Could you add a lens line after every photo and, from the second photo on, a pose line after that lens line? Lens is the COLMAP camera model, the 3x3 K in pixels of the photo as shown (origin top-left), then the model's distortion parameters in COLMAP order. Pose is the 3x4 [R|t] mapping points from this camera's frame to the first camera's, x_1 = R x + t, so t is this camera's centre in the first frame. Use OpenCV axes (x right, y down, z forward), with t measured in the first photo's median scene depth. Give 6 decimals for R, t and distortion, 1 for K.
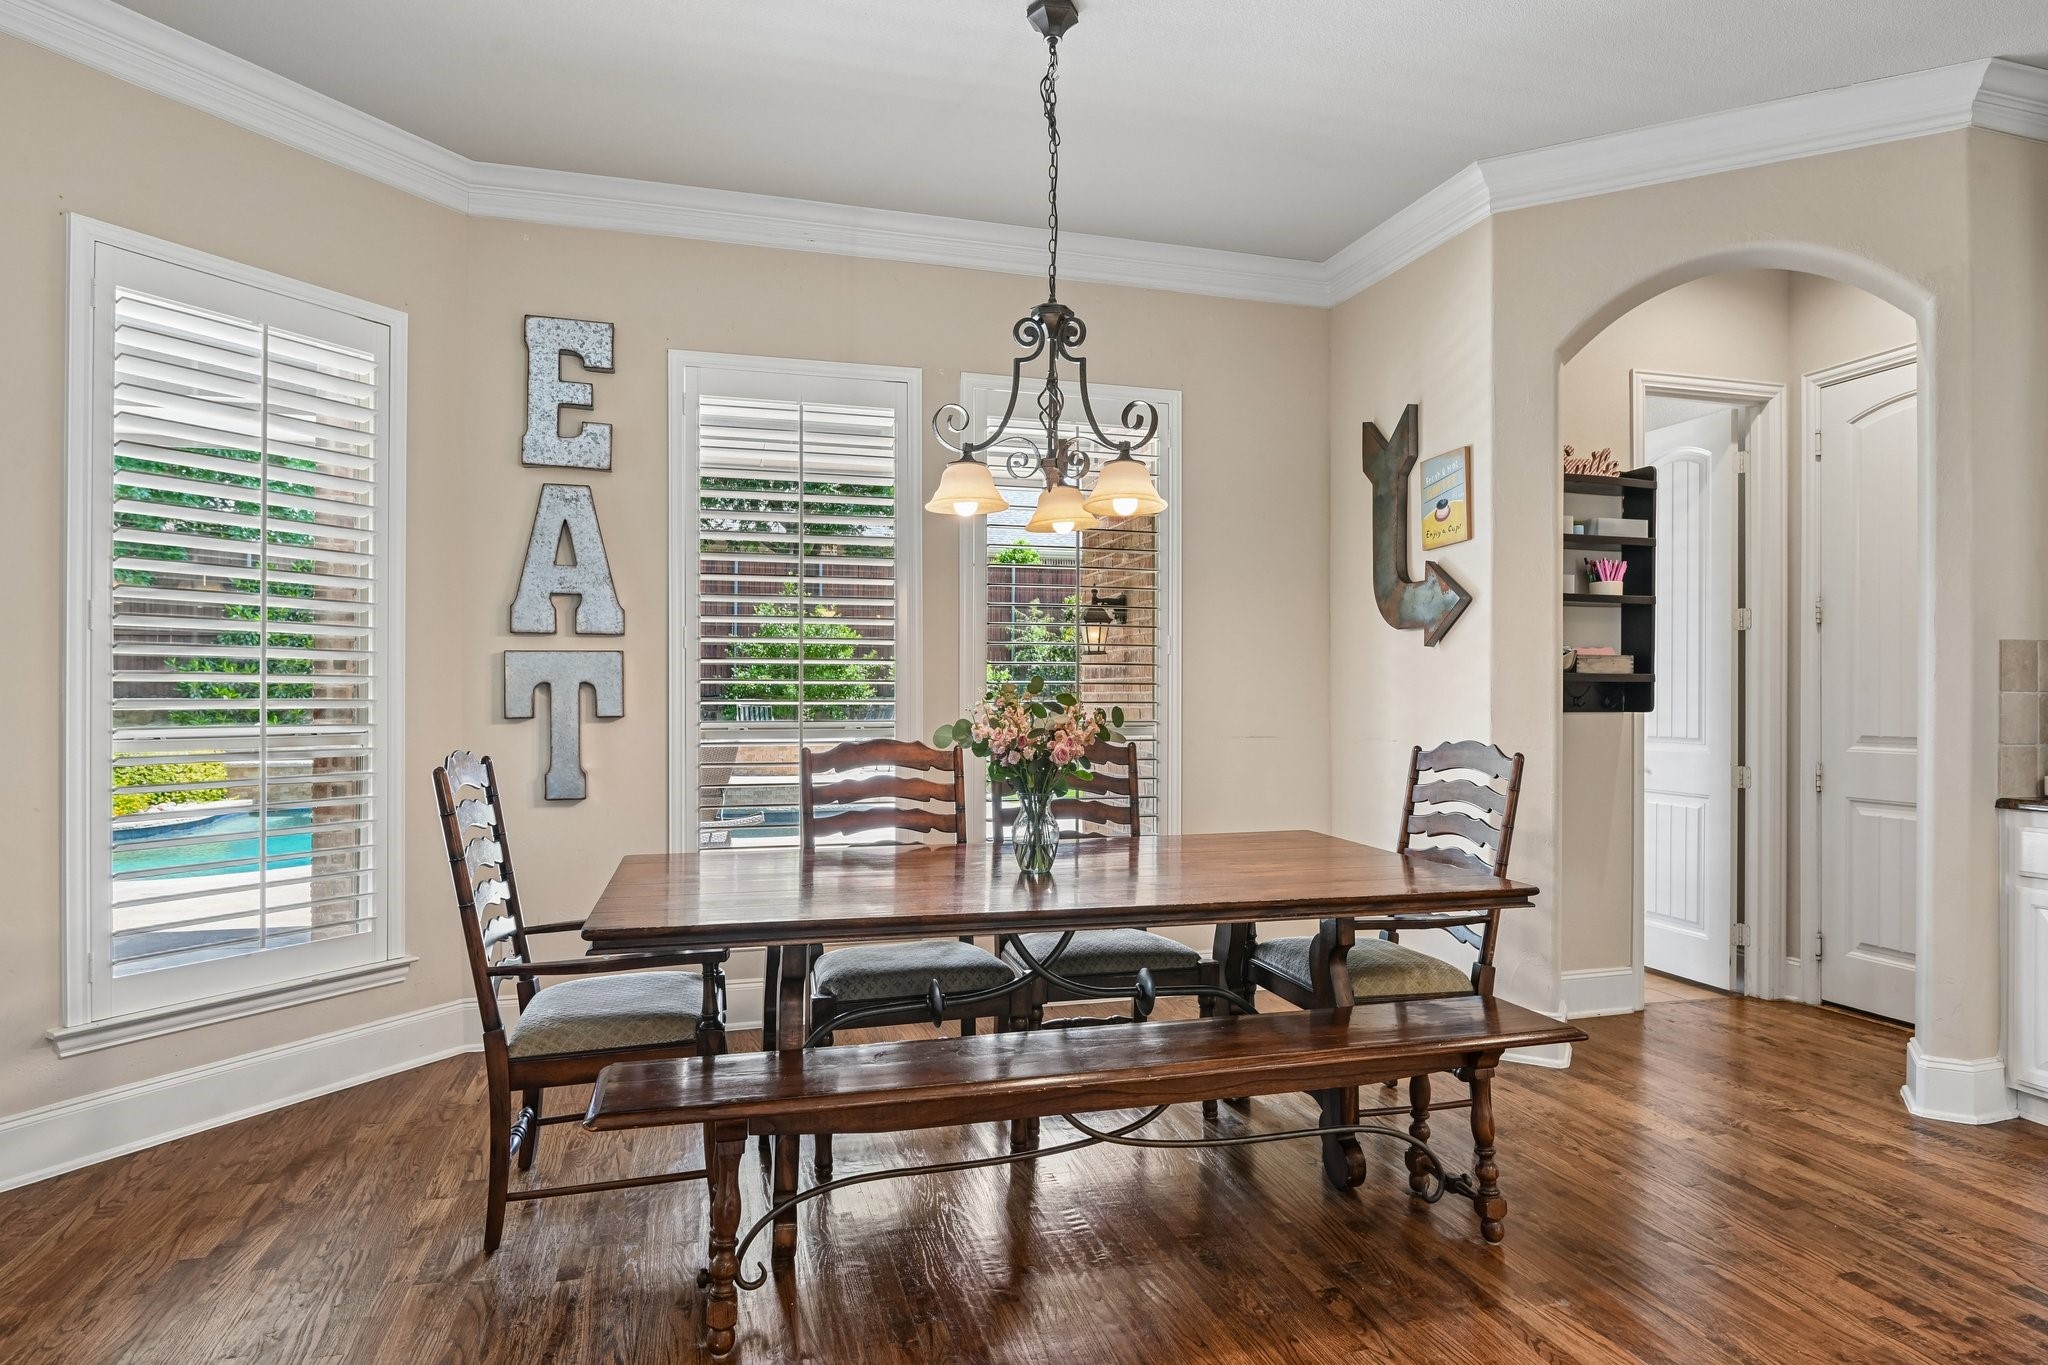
lens RADIAL K [[1153.8, 0, 975.4], [0, 1153.8, 689.1], [0, 0, 1]] dist [-0.032696, -0.002171]
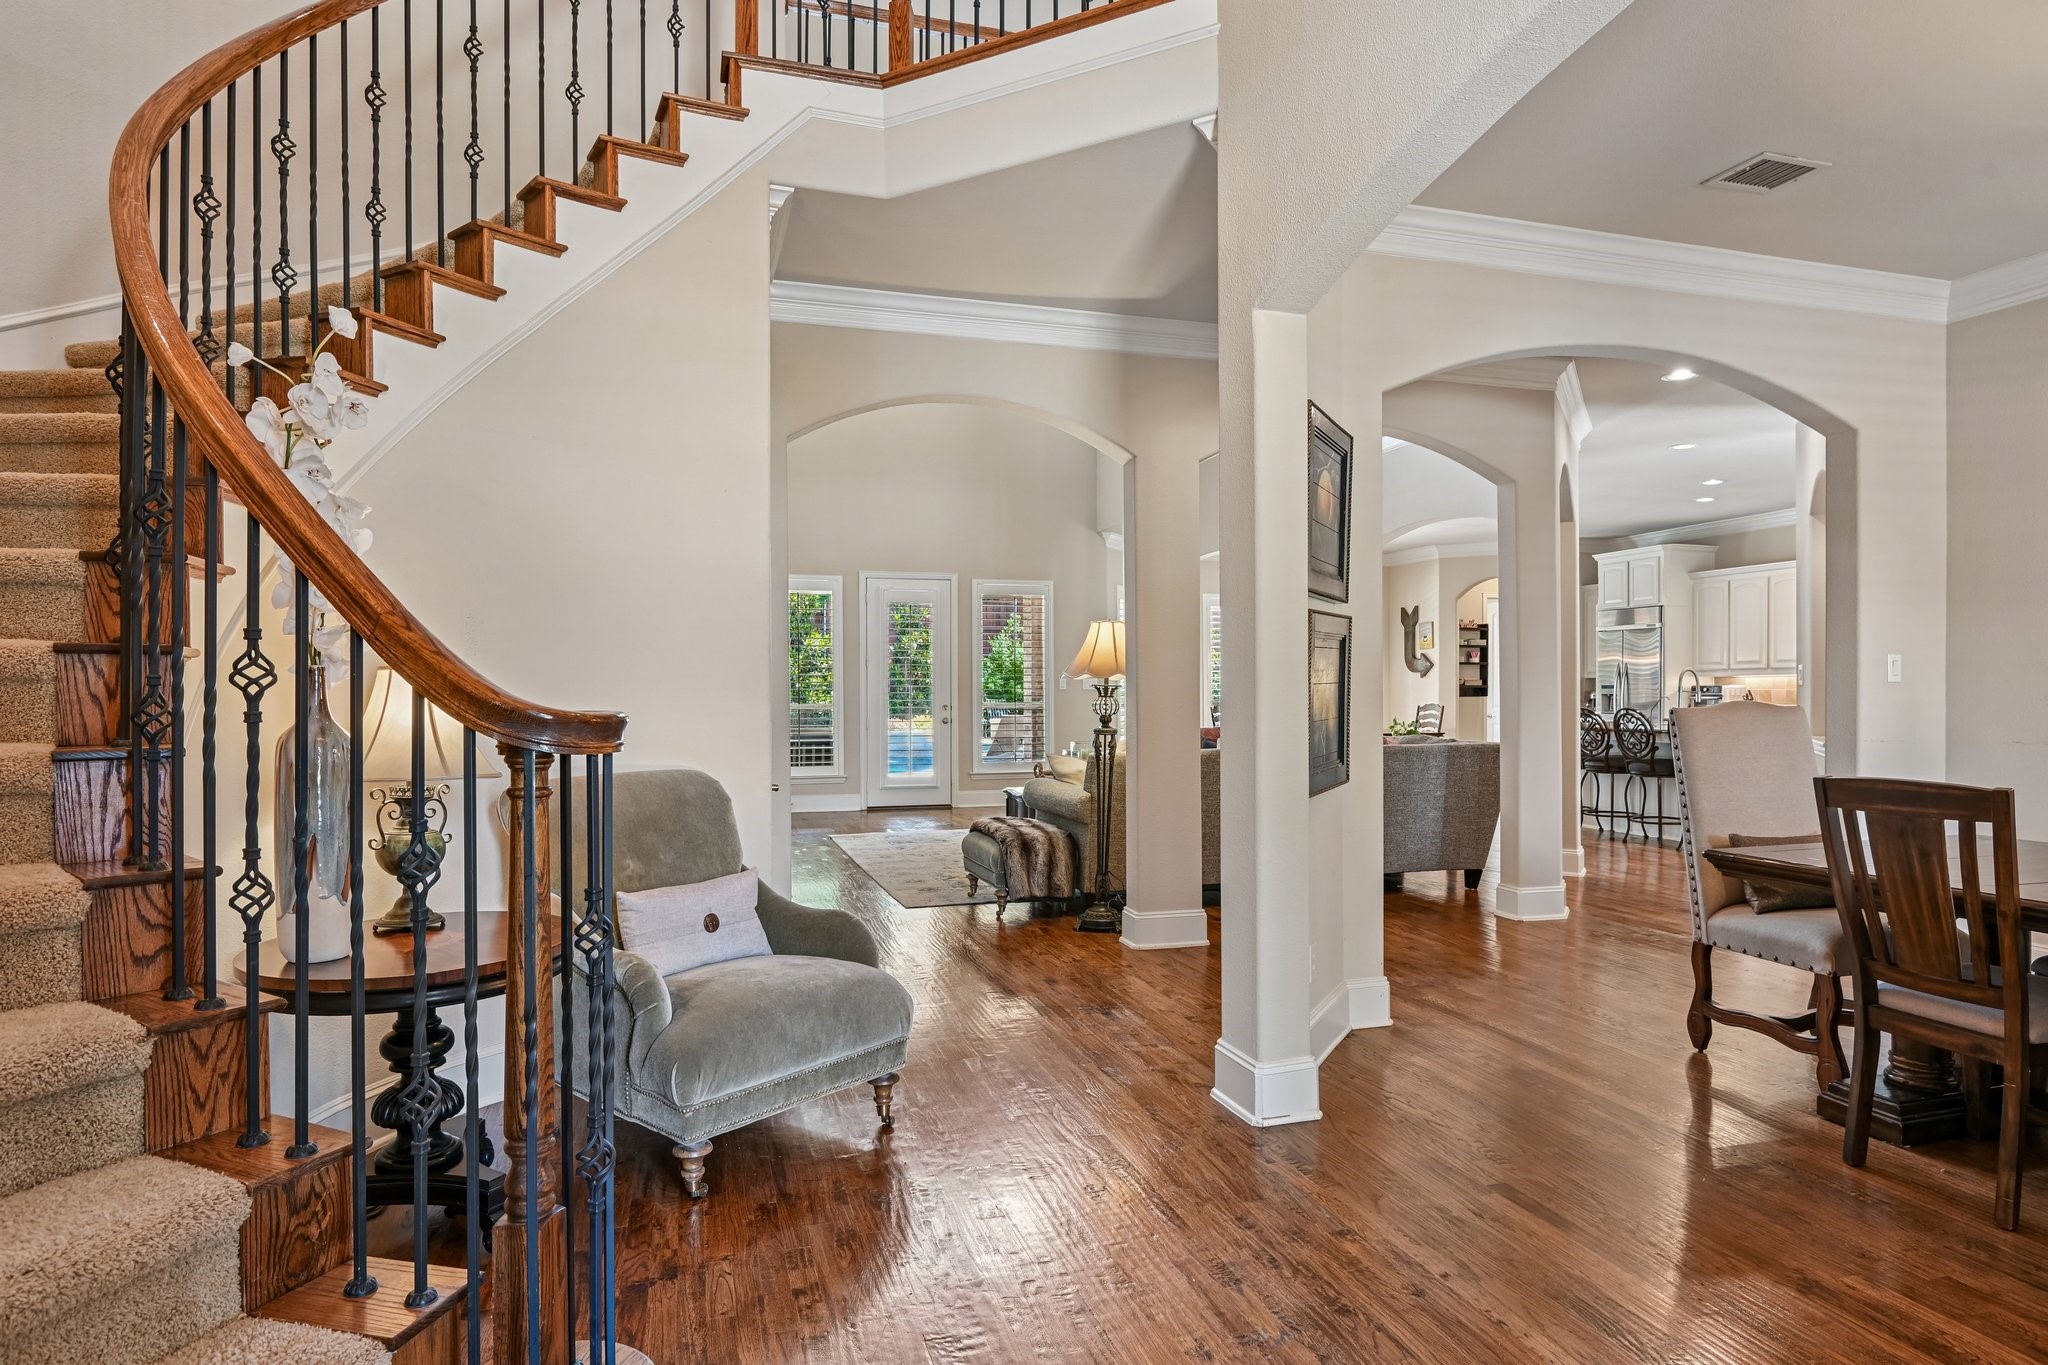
lens RADIAL K [[1153.8, 0, 1037.7], [0, 1153.8, 697.2], [0, 0, 1]] dist [-0.032696, -0.002171]
pose [[0.998658, -0.002299, 0.051731, -0.930928], [0.001823, 0.999956, 0.009248, -0.013104], [-0.051750, -0.009141, 0.998618, -2.379230]]
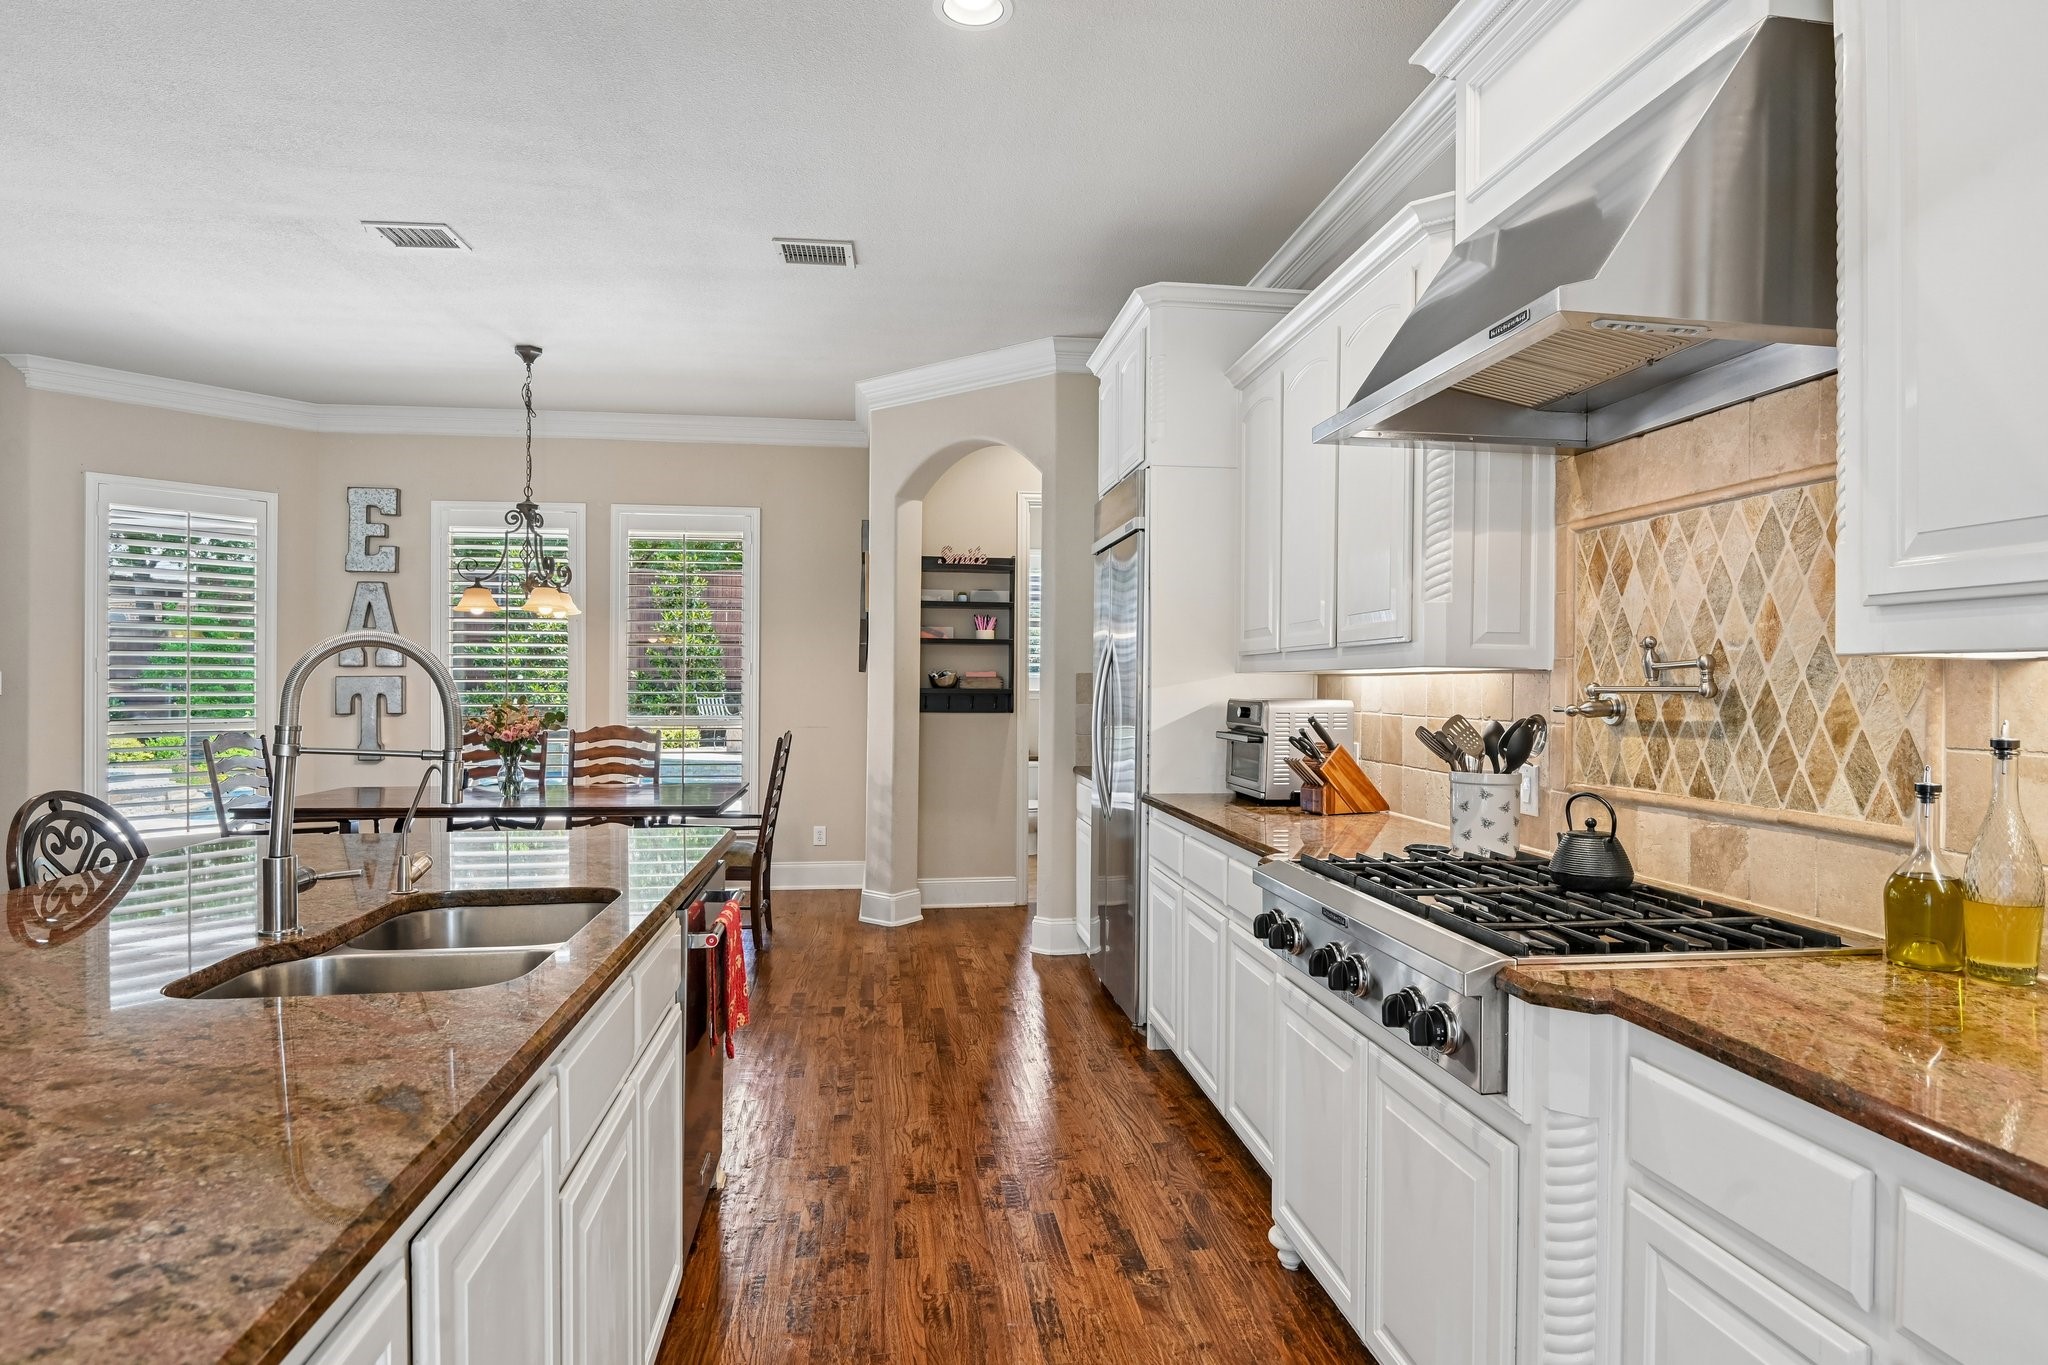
lens RADIAL K [[1125.5, 0, 1013.4], [0, 1125.5, 688.5], [0, 0, 1]] dist [-0.006617, -0.001634]
pose [[0.991145, -0.000087, -0.132784, 0.819932], [0.001652, 0.999931, 0.011672, -0.031840], [0.132774, -0.011788, 0.991076, -0.558961]]
